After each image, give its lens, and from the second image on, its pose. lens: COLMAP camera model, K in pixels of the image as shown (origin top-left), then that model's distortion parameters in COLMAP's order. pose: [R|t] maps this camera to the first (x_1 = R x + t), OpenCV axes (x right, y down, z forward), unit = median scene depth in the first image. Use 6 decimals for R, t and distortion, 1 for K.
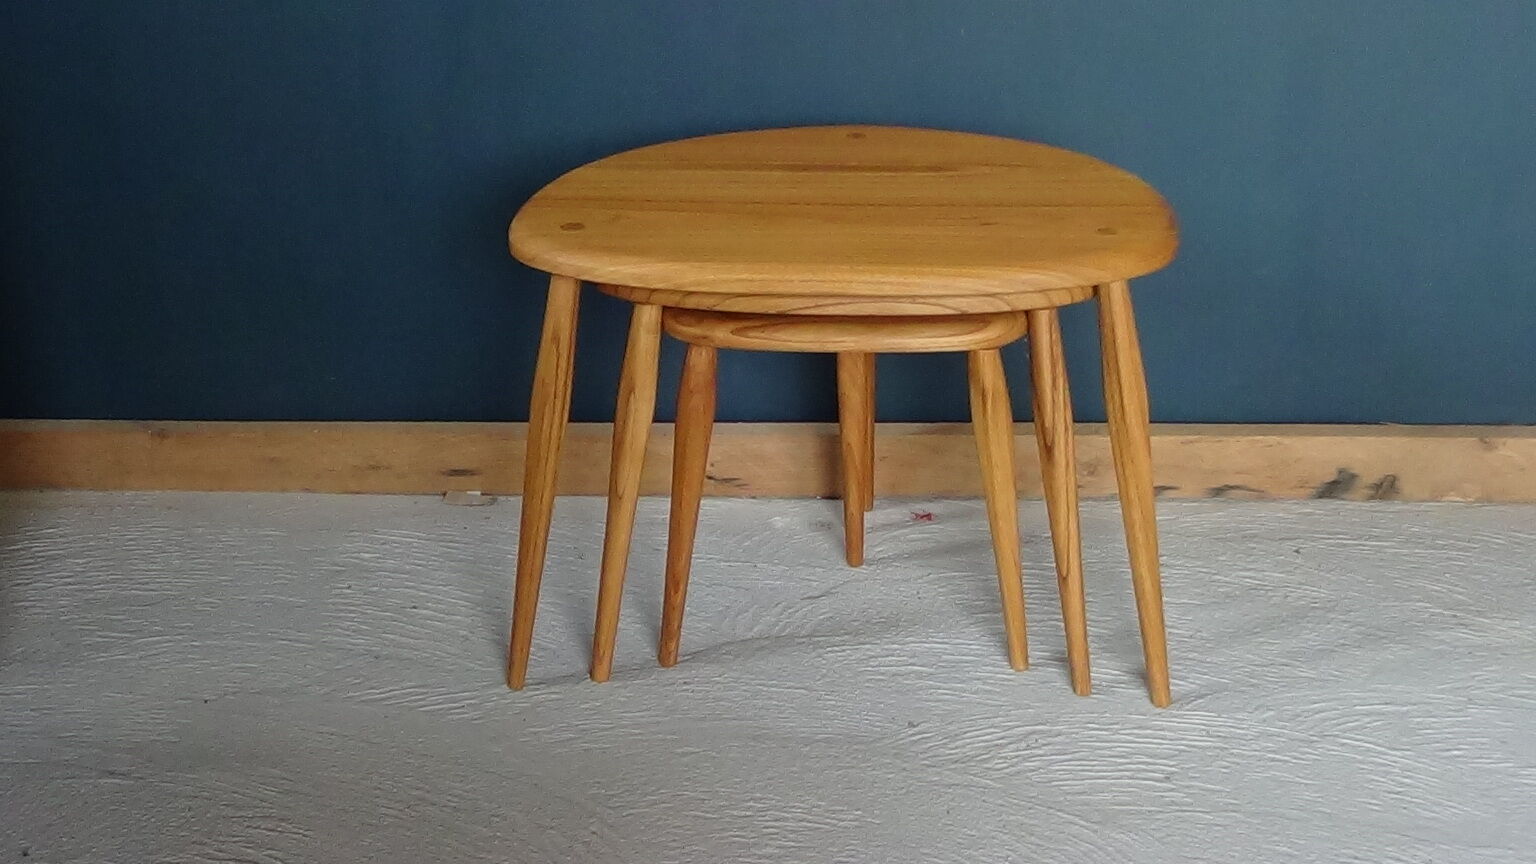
lens RADIAL K [[2242.4, 0, 768.0], [0, 2242.4, 432.0], [0, 0, 1]] dist [0.019645, 0.046659]
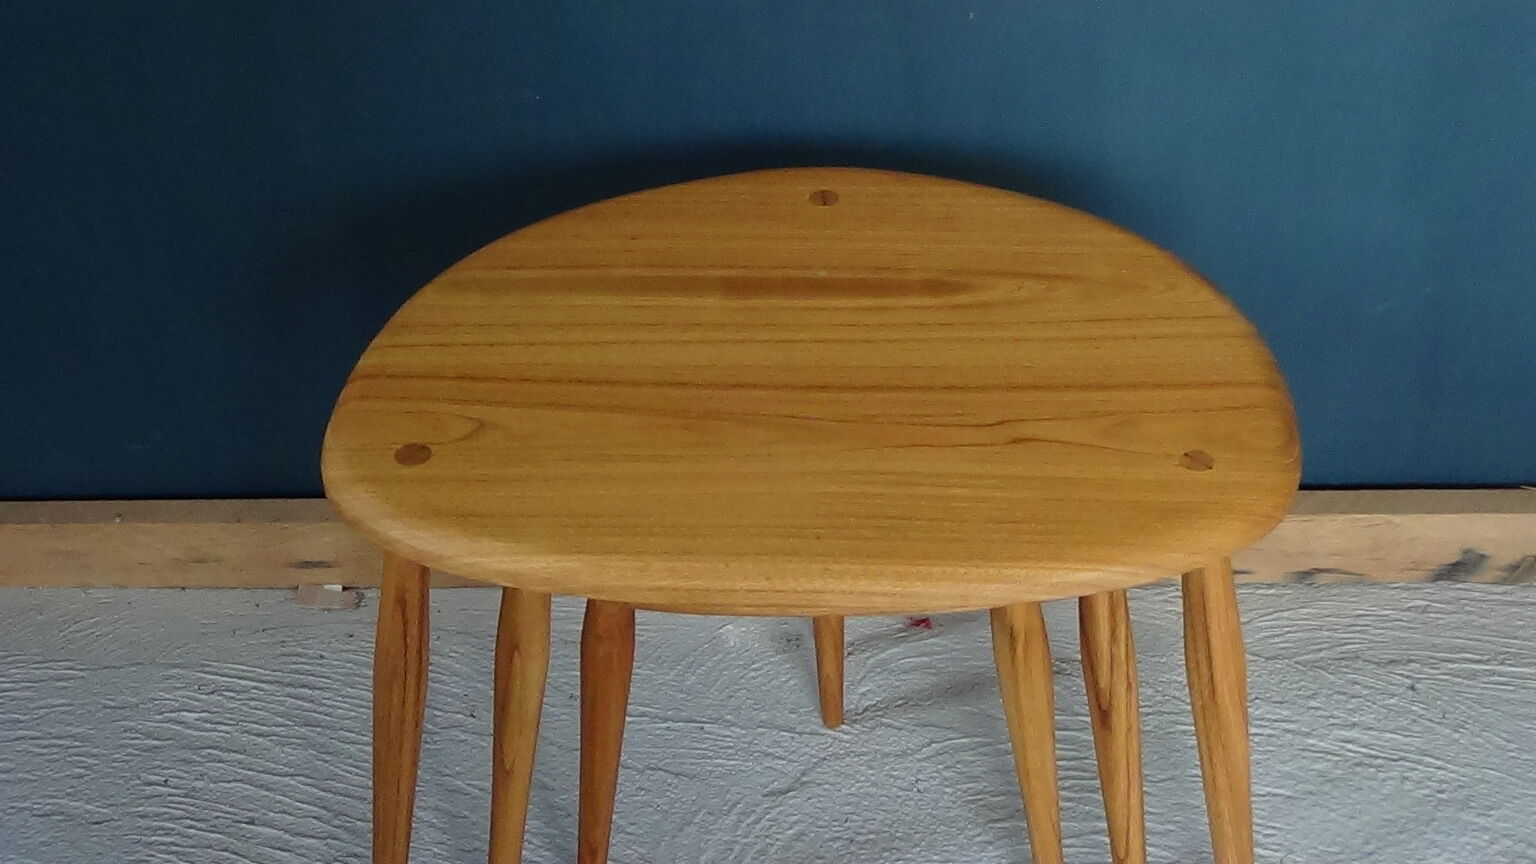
lens RADIAL K [[2242.4, 0, 768.0], [0, 2242.4, 432.0], [0, 0, 1]] dist [0.019645, 0.046659]
pose [[0.999517, -0.028843, 0.011538, 0.011828], [0.025418, 0.972851, 0.230033, -0.229566], [-0.017859, -0.229628, 0.973114, 0.305299]]
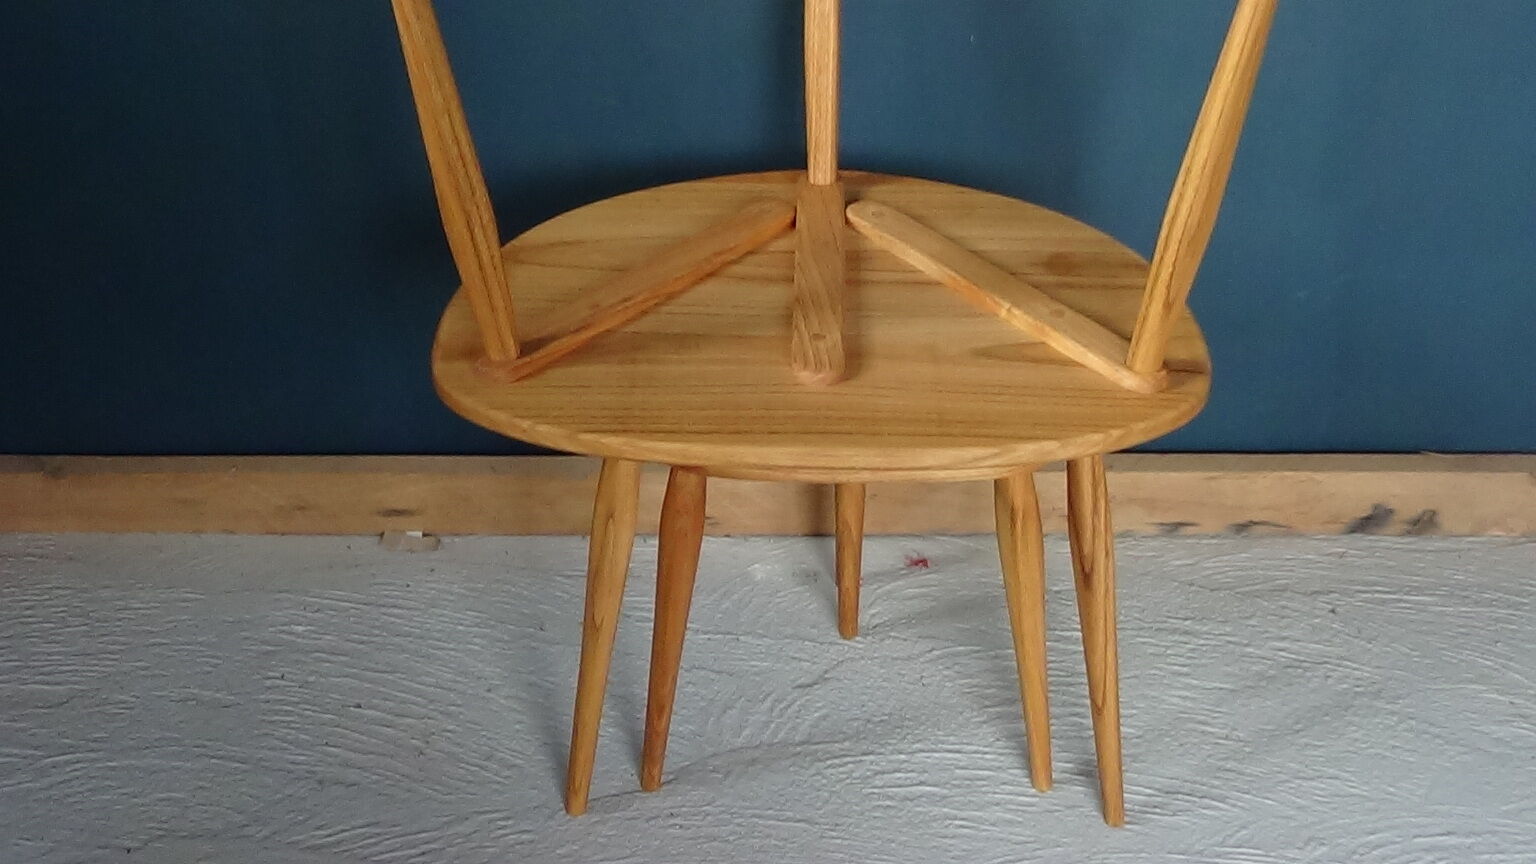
lens RADIAL K [[2242.4, 0, 768.0], [0, 2242.4, 432.0], [0, 0, 1]] dist [0.019645, 0.046659]
pose [[0.998664, -0.014963, 0.049451, -0.039655], [0.007515, 0.989033, 0.147507, -0.167156], [-0.051116, -0.146938, 0.987824, 0.134276]]
